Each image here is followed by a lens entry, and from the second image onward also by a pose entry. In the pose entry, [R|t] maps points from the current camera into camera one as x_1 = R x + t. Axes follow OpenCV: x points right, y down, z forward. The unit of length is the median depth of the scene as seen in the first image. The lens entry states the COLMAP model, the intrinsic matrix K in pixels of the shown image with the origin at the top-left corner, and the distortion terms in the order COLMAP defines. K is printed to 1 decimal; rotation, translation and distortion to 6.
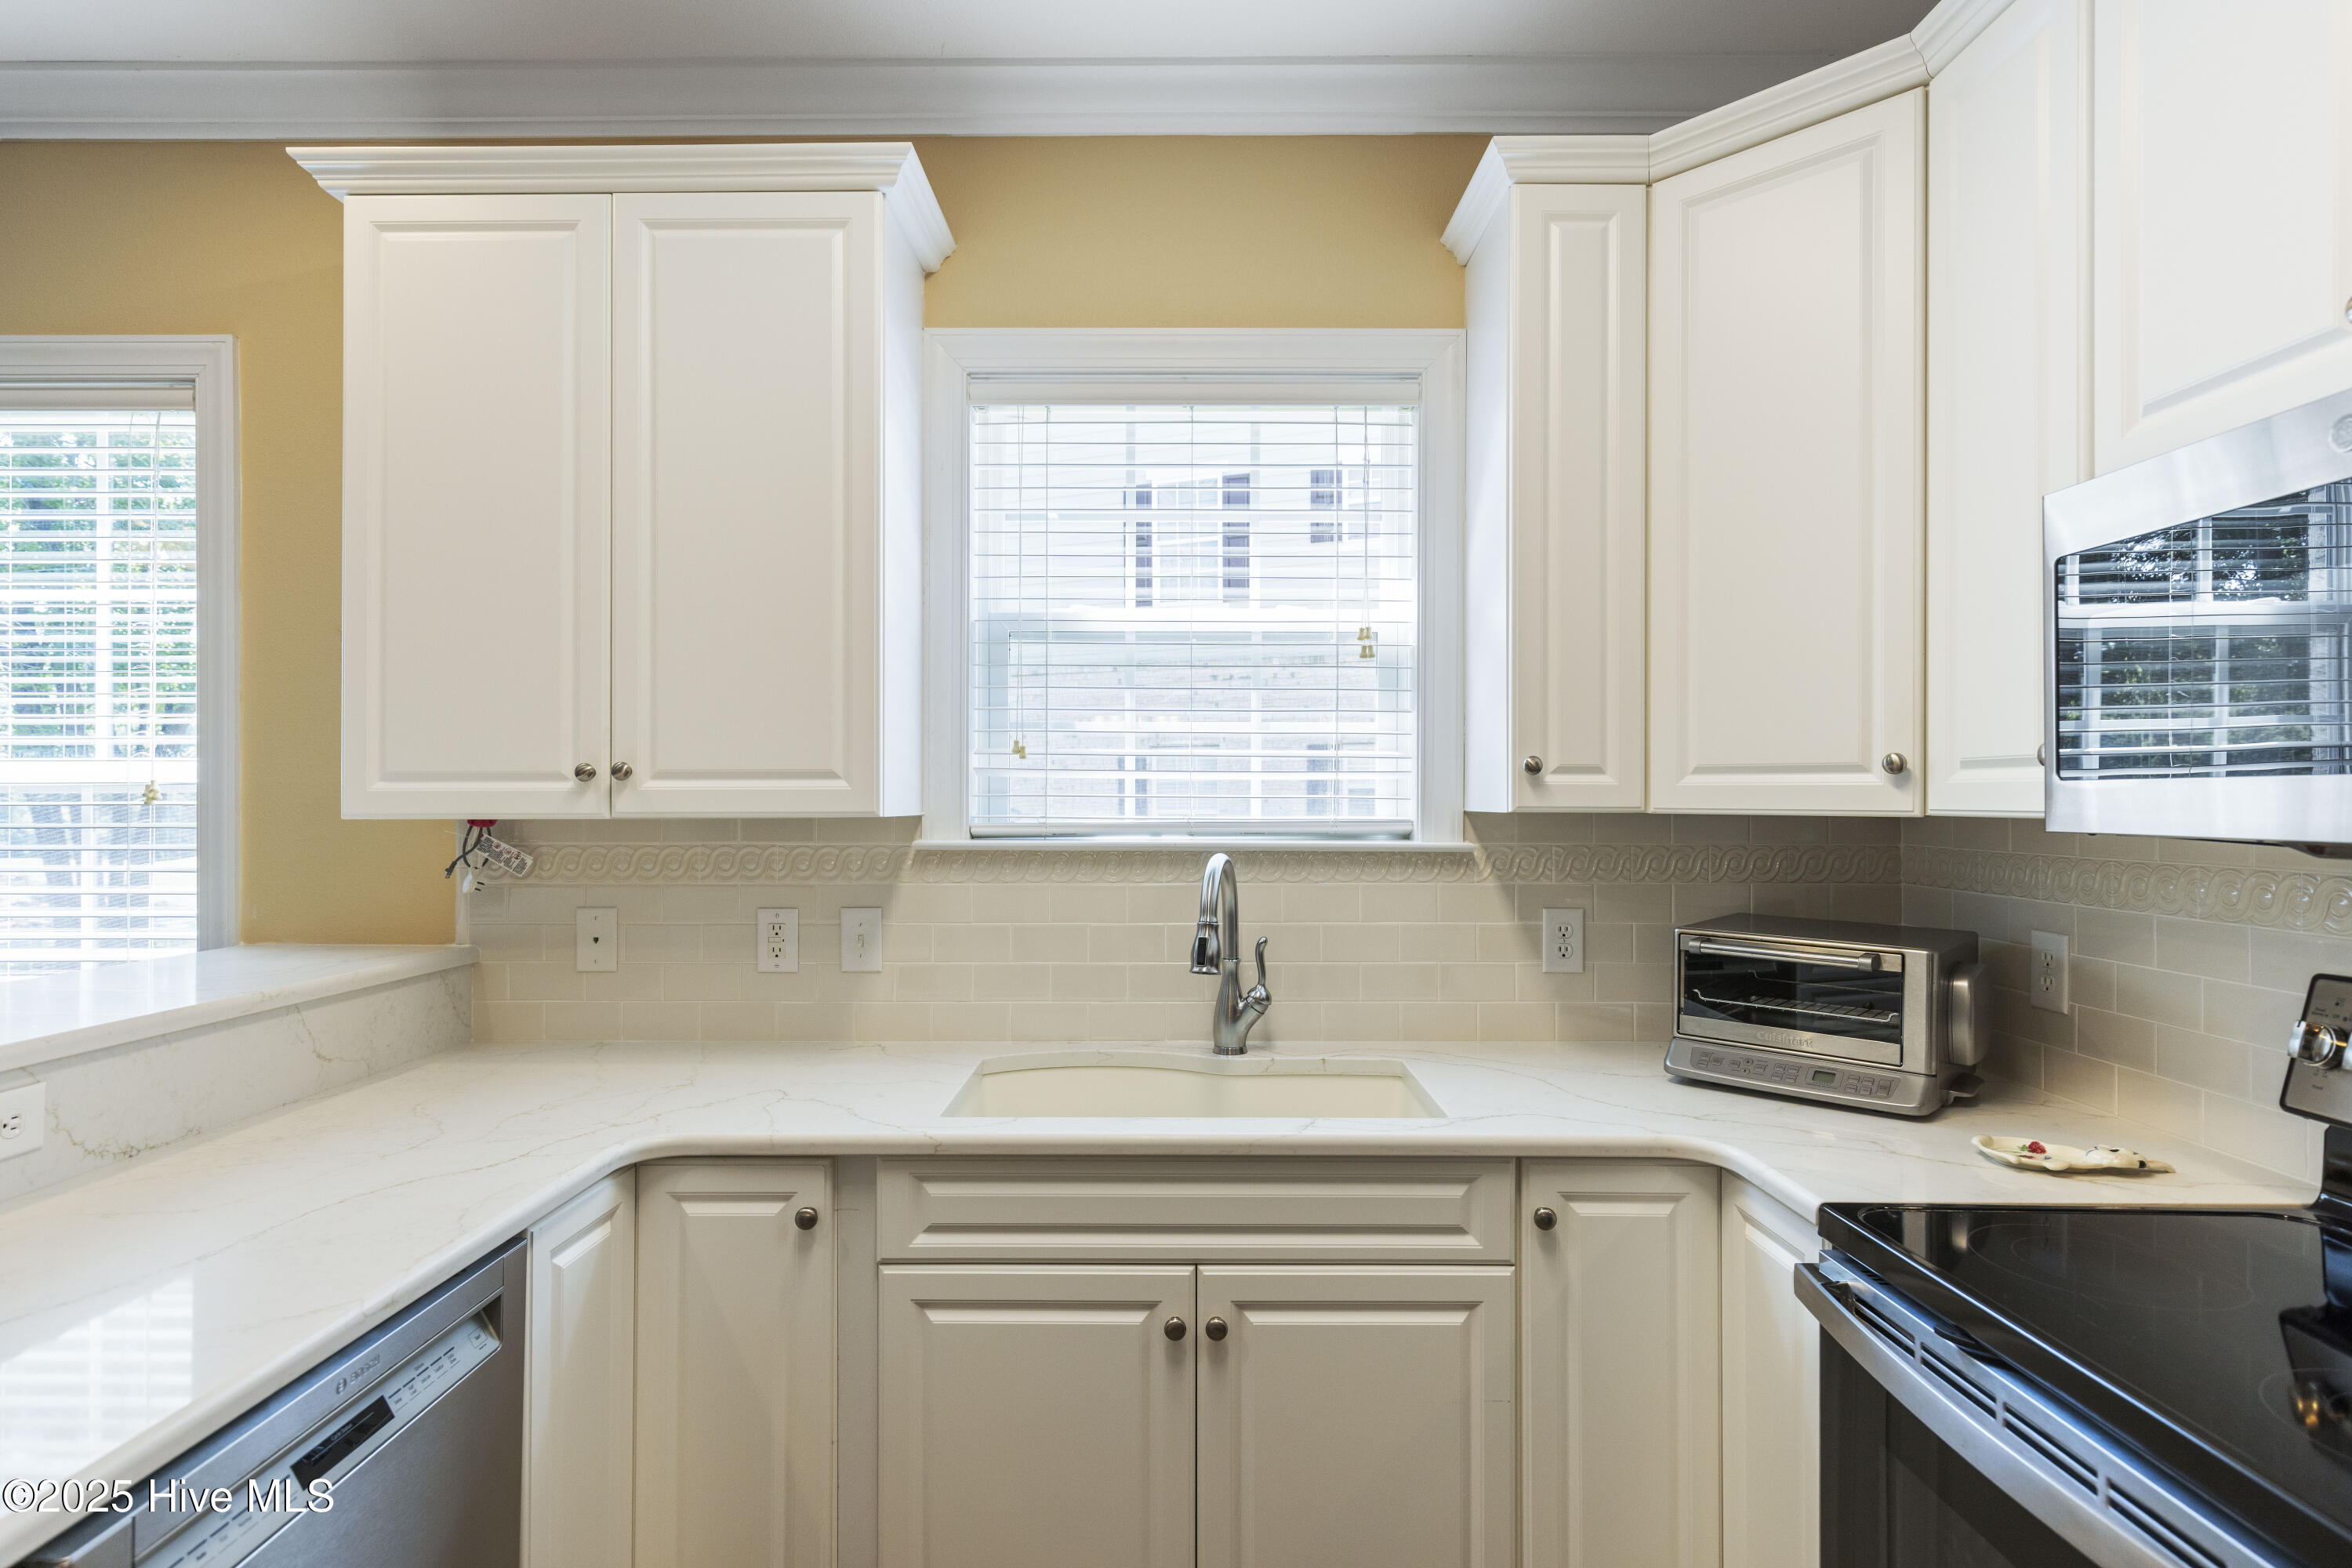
lens RADIAL K [[1202.2, 0, 1171.9], [0, 1202.2, 792.4], [0, 0, 1]] dist [-0.002355, 0.001120]
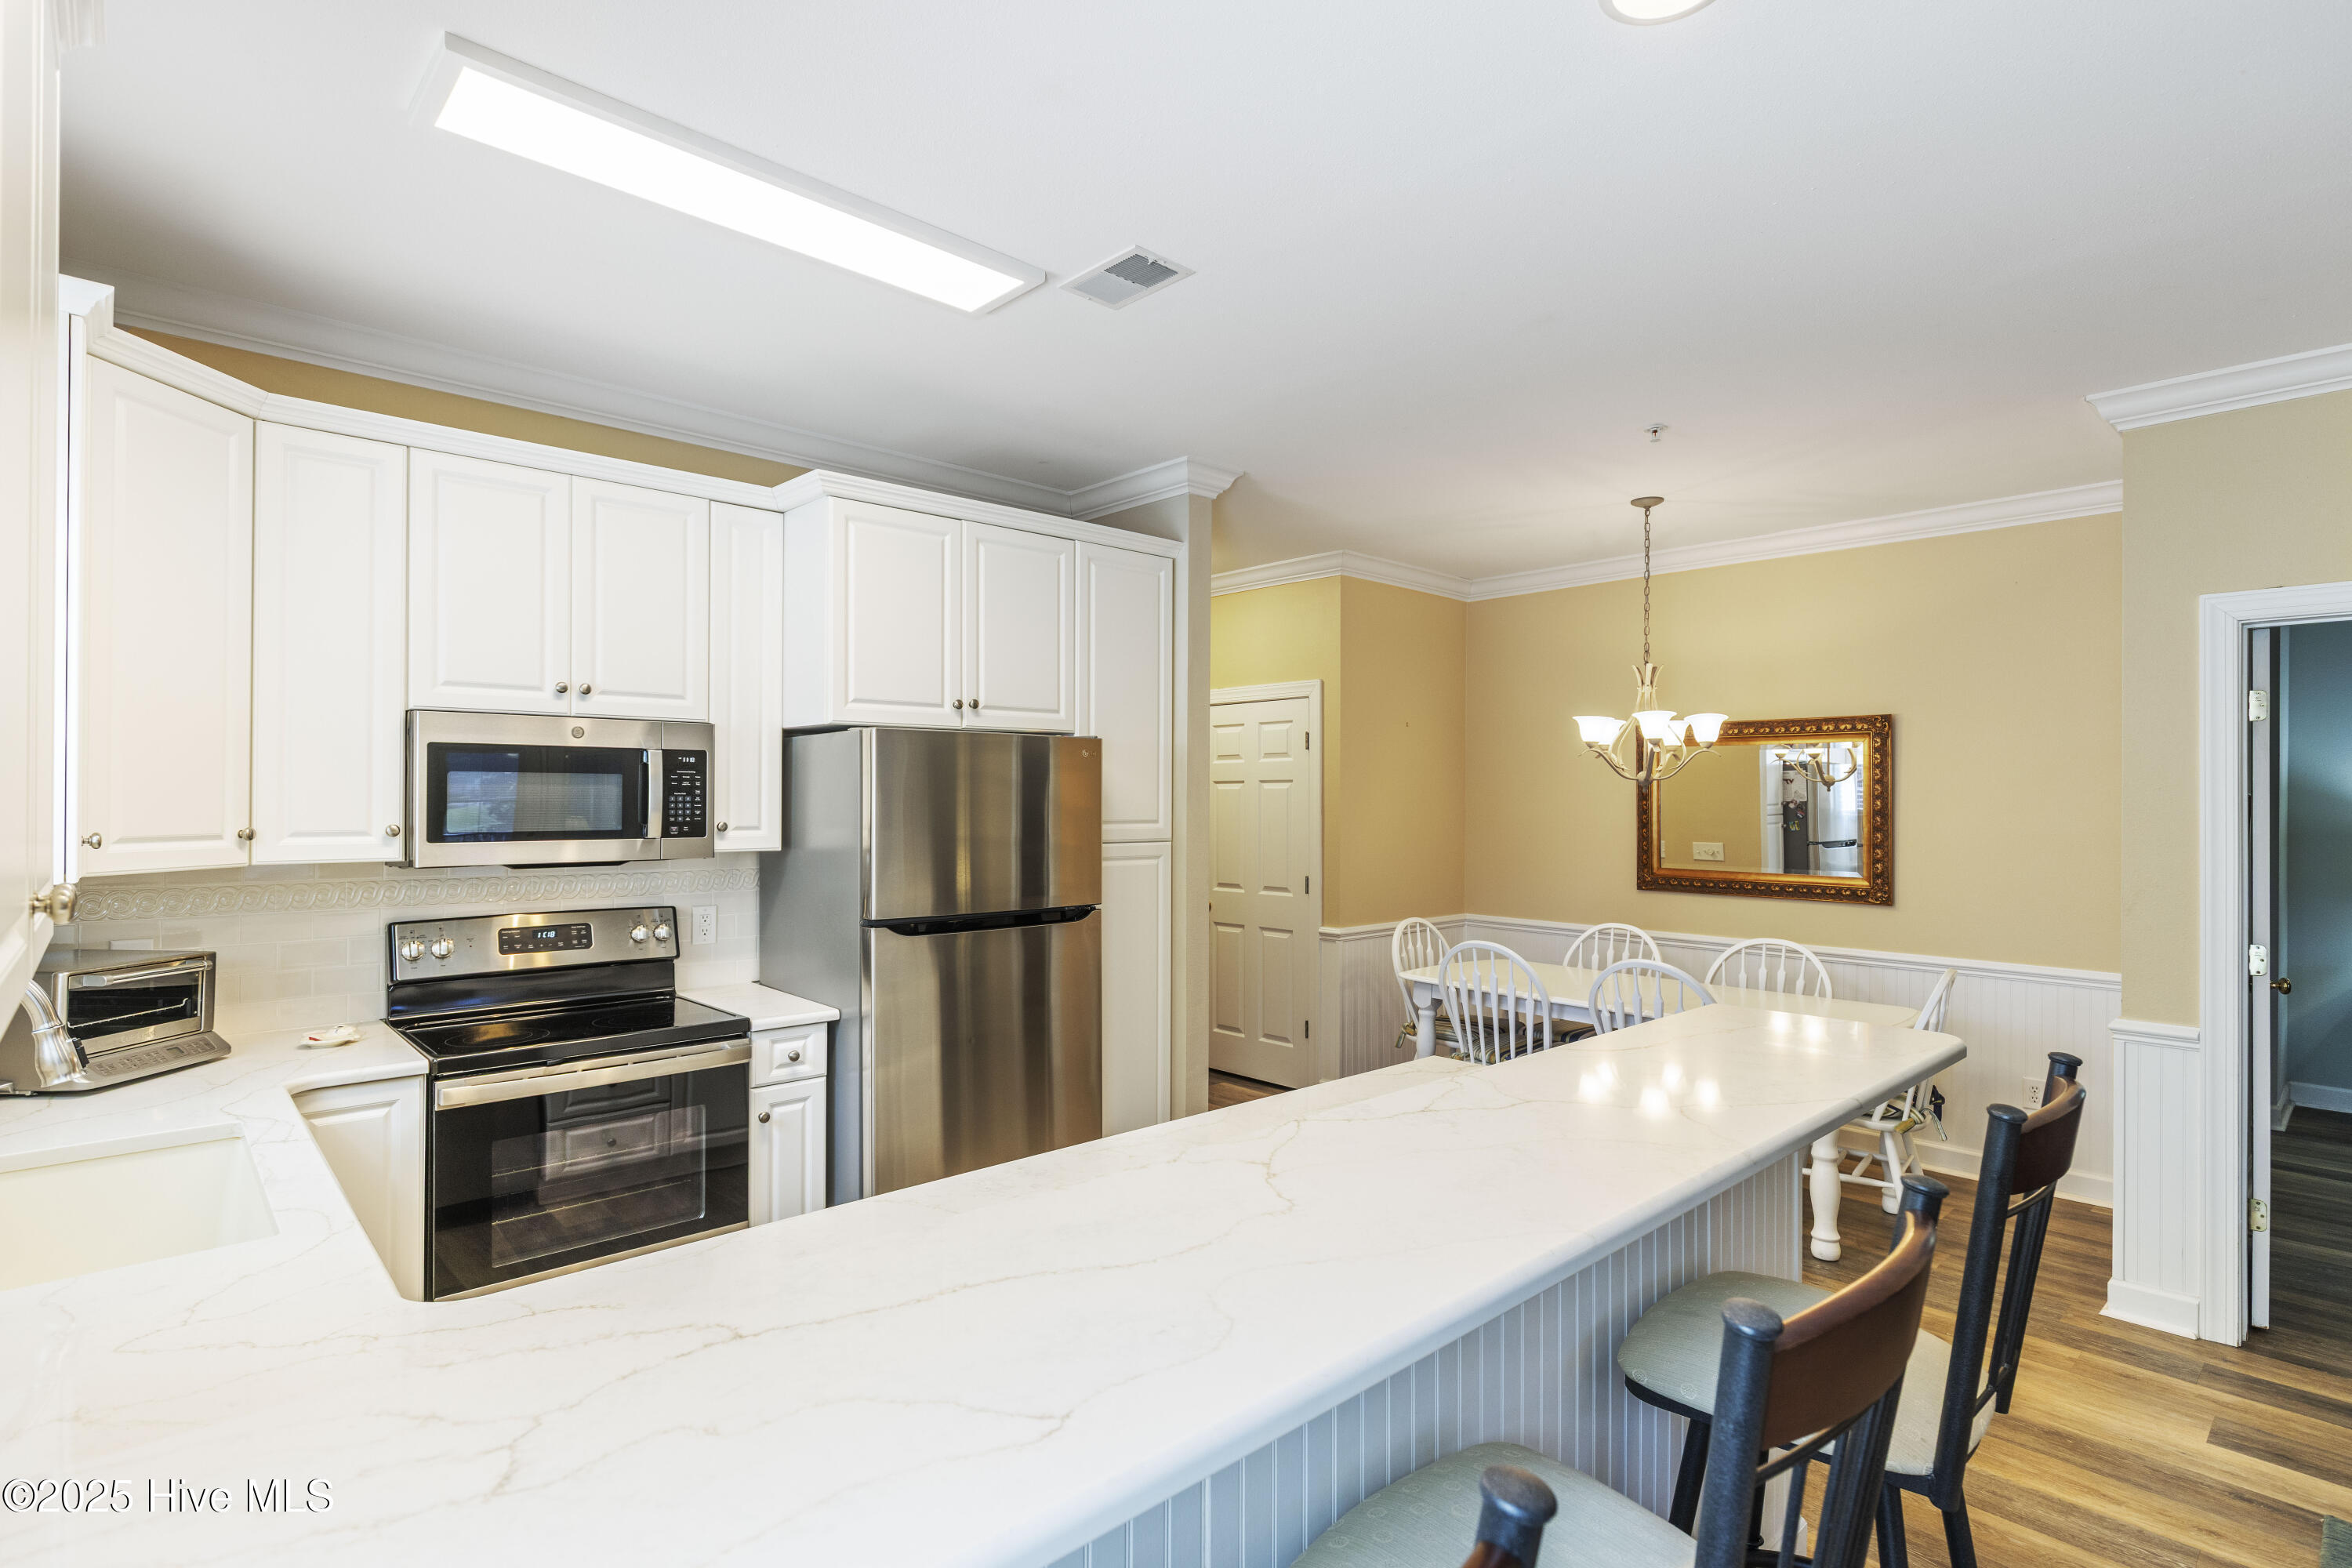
lens RADIAL K [[1153.9, 0, 1198.2], [0, 1153.9, 800.6], [0, 0, 1]] dist [-0.001408, -0.000288]
pose [[-0.683091, -0.004547, 0.730319, -1.197003], [-0.009149, 0.999955, -0.002332, -0.065002], [-0.730276, -0.008275, -0.683102, 0.955168]]
